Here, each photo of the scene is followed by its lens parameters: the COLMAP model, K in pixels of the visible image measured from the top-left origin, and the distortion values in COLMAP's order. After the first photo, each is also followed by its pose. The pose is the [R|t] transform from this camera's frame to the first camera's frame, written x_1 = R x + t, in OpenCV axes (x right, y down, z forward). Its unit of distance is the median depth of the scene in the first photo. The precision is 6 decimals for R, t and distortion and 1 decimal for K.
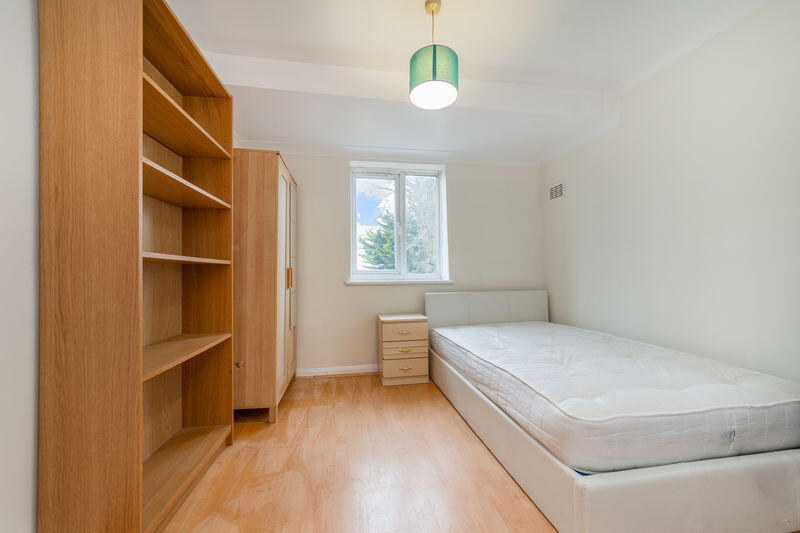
lens RADIAL K [[311.8, 0, 397.2], [0, 311.8, 264.0], [0, 0, 1]] dist [-0.007914, 0.004664]
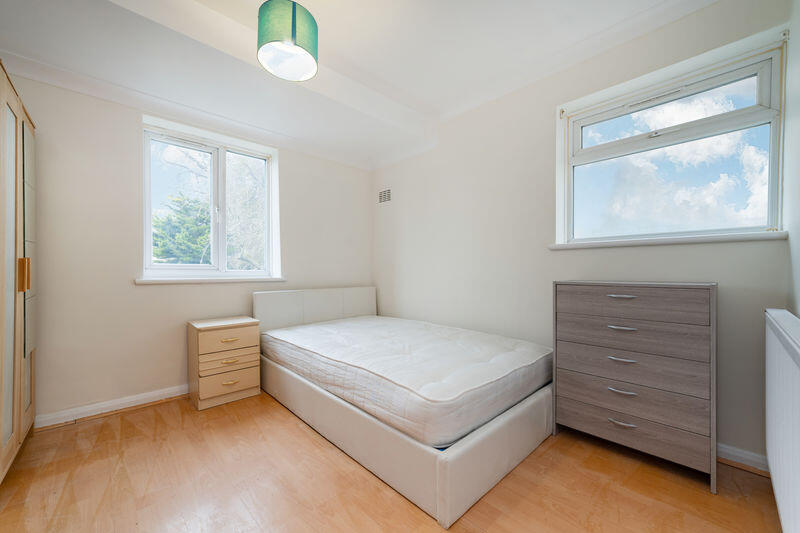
lens RADIAL K [[311.8, 0, 398.7], [0, 311.8, 269.4], [0, 0, 1]] dist [-0.007914, 0.004664]
pose [[0.833252, 0.011079, 0.552782, -0.070107], [-0.025498, 0.999505, 0.018404, 0.004575], [-0.552305, -0.029430, 0.833122, 0.074108]]
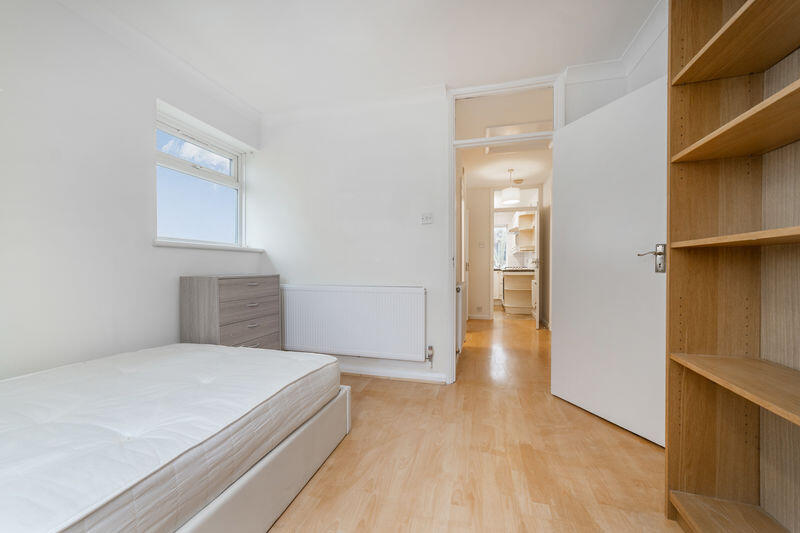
lens RADIAL K [[311.8, 0, 399.4], [0, 311.8, 269.0], [0, 0, 1]] dist [-0.007914, 0.004664]
pose [[-0.904347, 0.010790, 0.426661, -0.169993], [-0.002156, 0.999552, -0.029848, 0.039713], [-0.426792, -0.027912, -0.903919, 1.022387]]
